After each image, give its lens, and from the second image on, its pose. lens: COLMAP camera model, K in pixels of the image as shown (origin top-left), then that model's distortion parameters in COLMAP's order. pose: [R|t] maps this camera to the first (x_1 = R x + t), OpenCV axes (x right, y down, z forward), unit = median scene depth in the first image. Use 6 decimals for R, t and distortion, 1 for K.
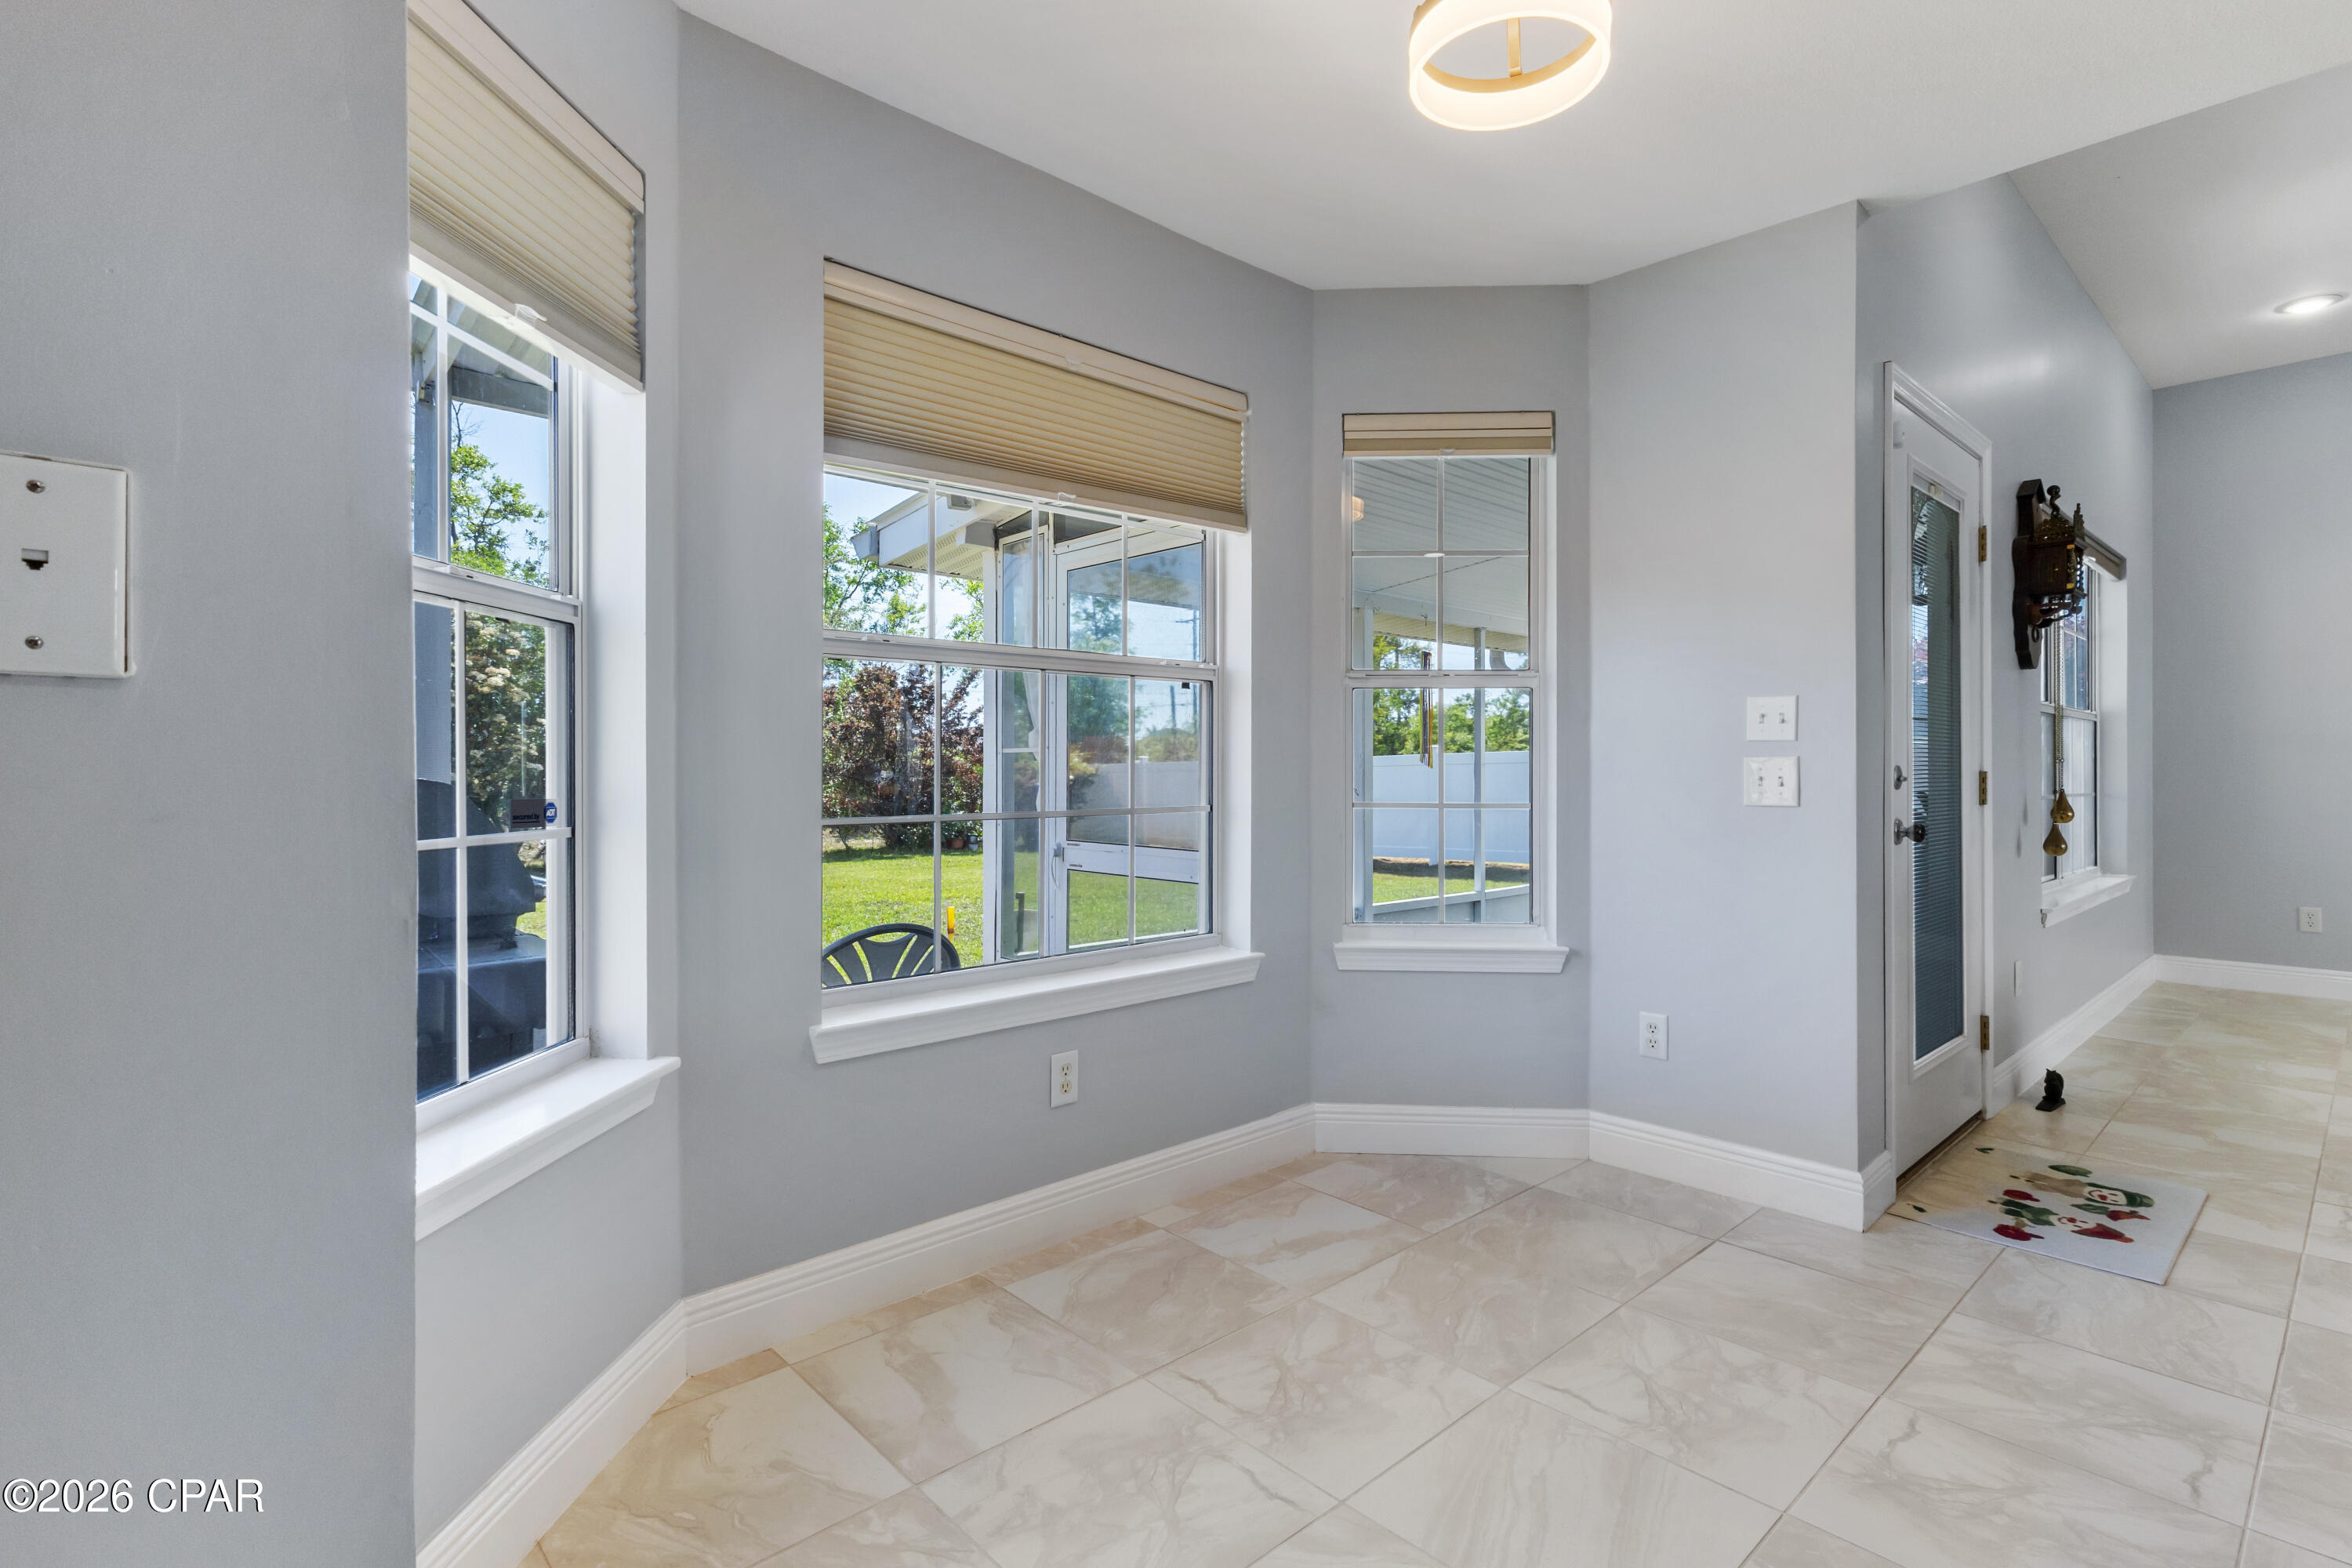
lens RADIAL K [[1120.7, 0, 1174.7], [0, 1120.7, 777.9], [0, 0, 1]] dist [-0.001907, -0.000204]
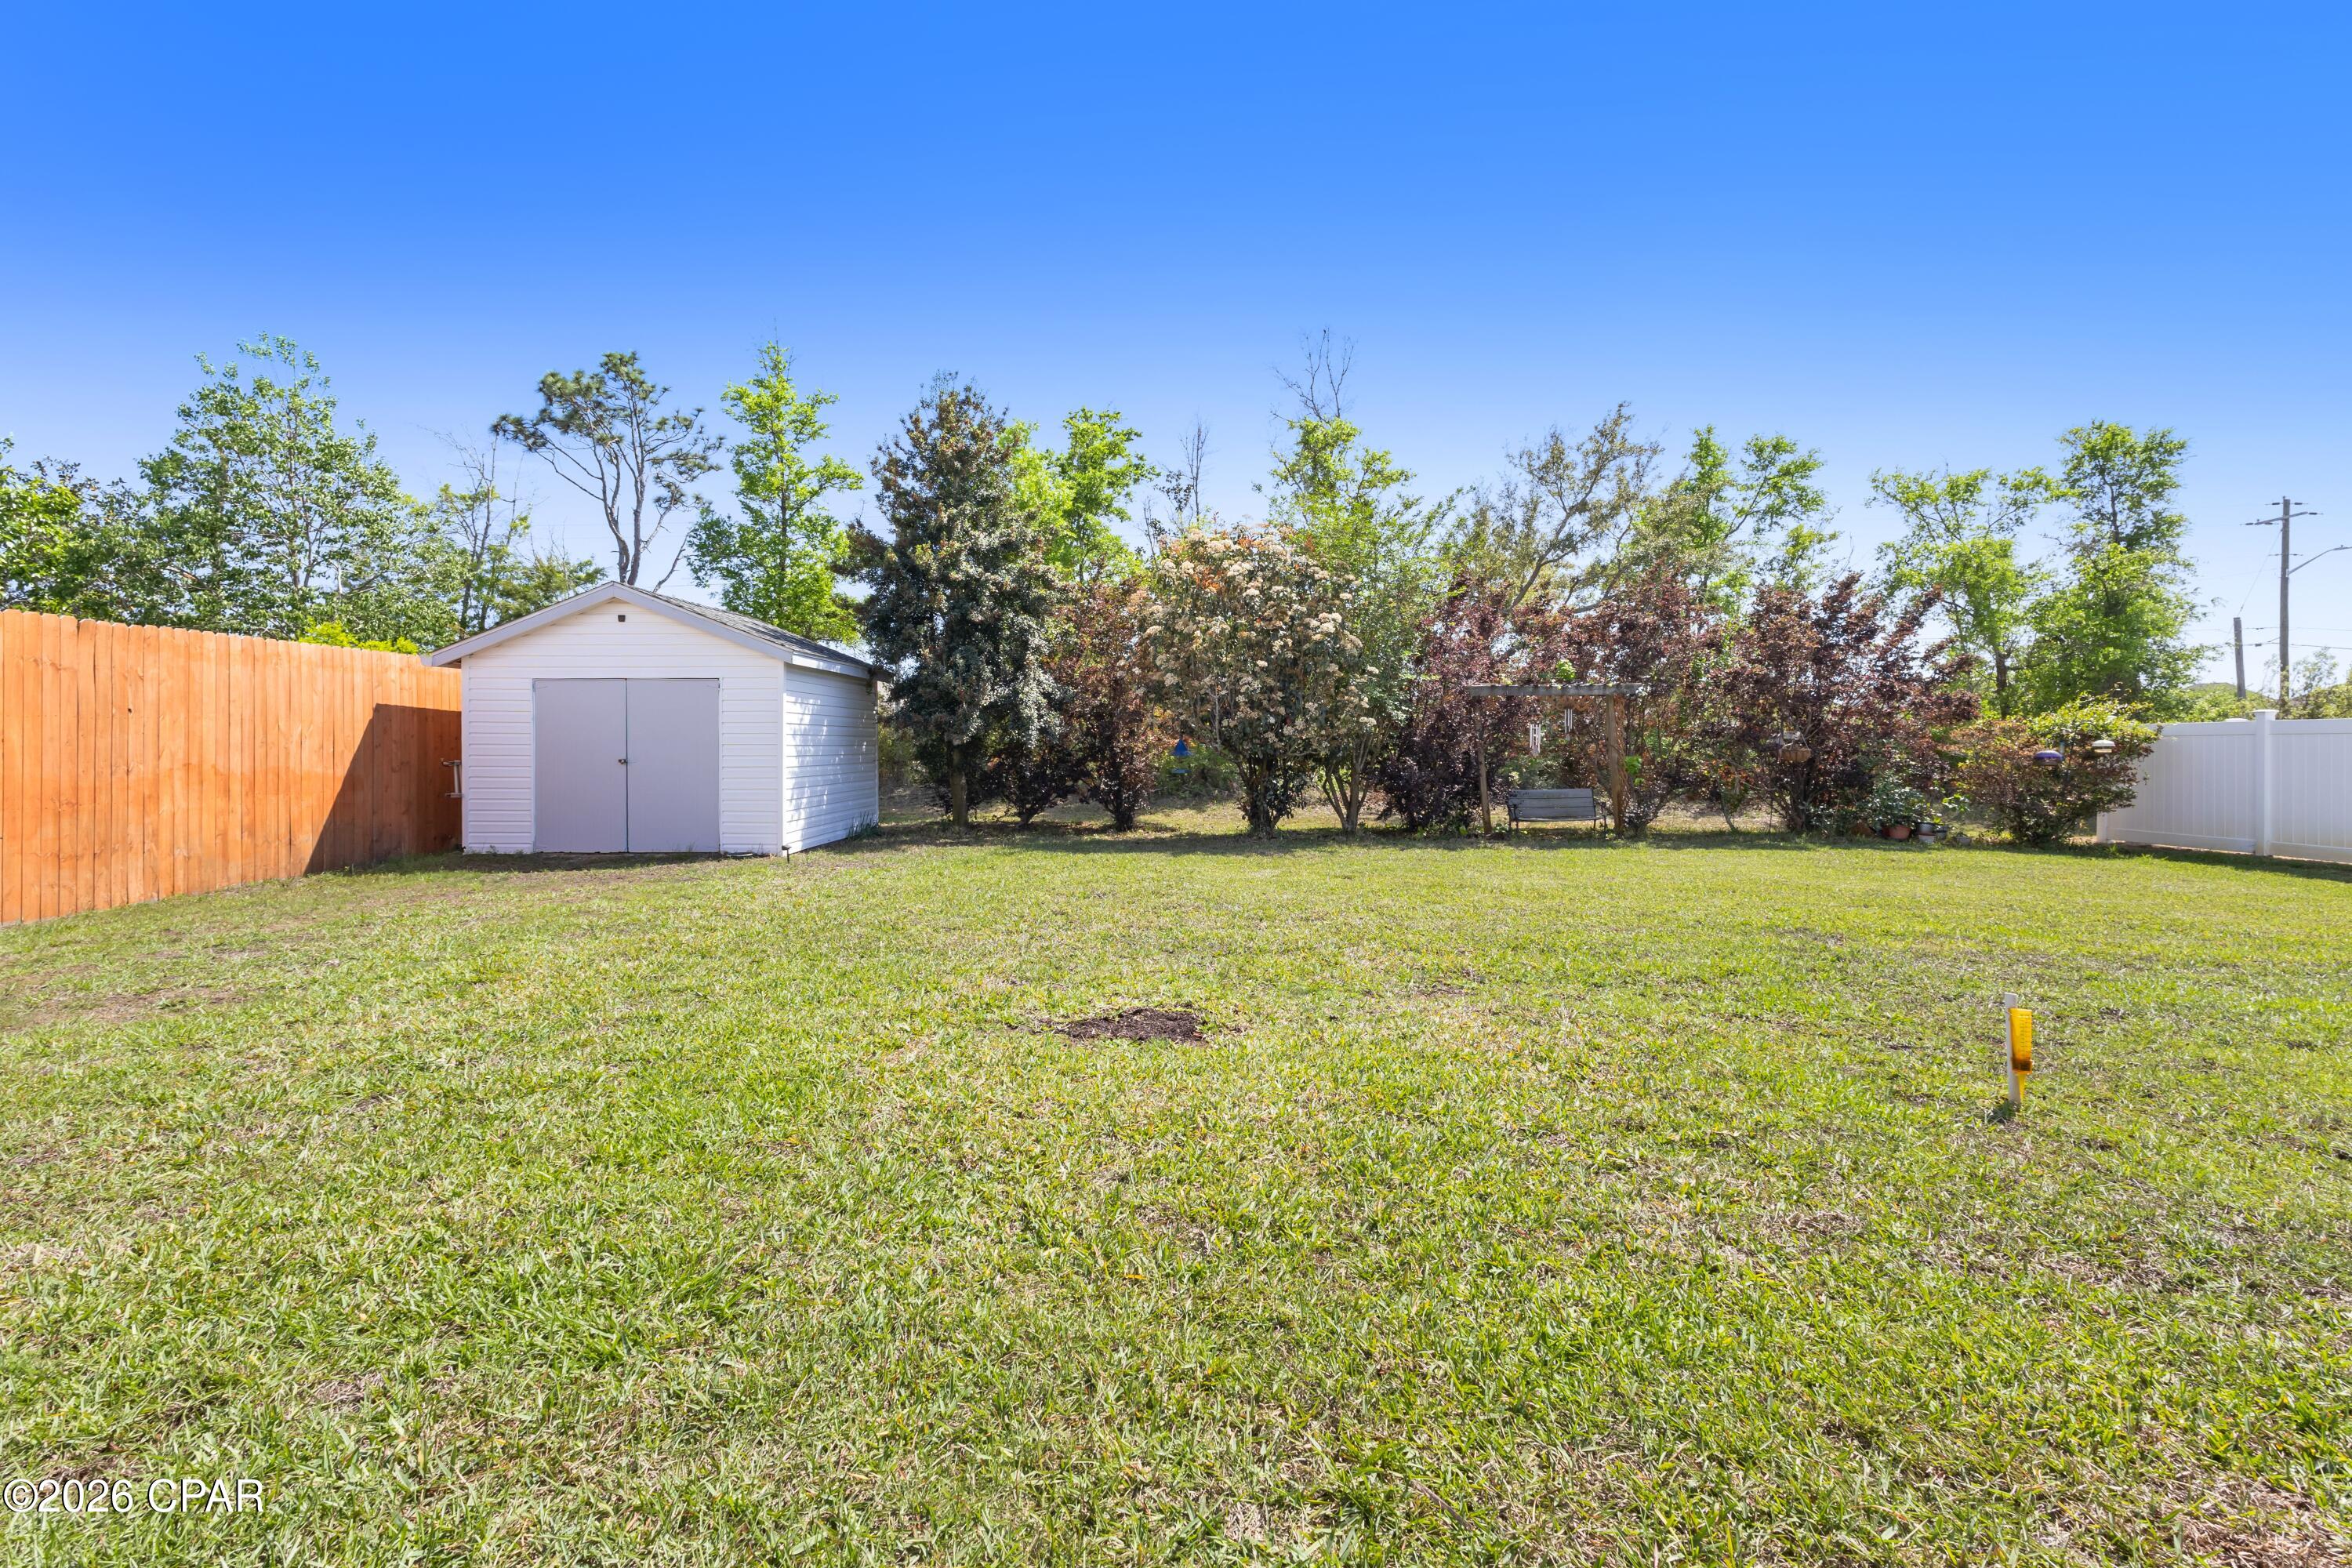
lens RADIAL K [[1120.7, 0, 1115.6], [0, 1120.7, 744.4], [0, 0, 1]] dist [-0.001907, -0.000204]
pose [[0.708516, 0.016805, -0.705495, -0.044431], [-0.015622, 0.999845, 0.008127, 0.003938], [0.705522, 0.005263, 0.708669, 0.134481]]
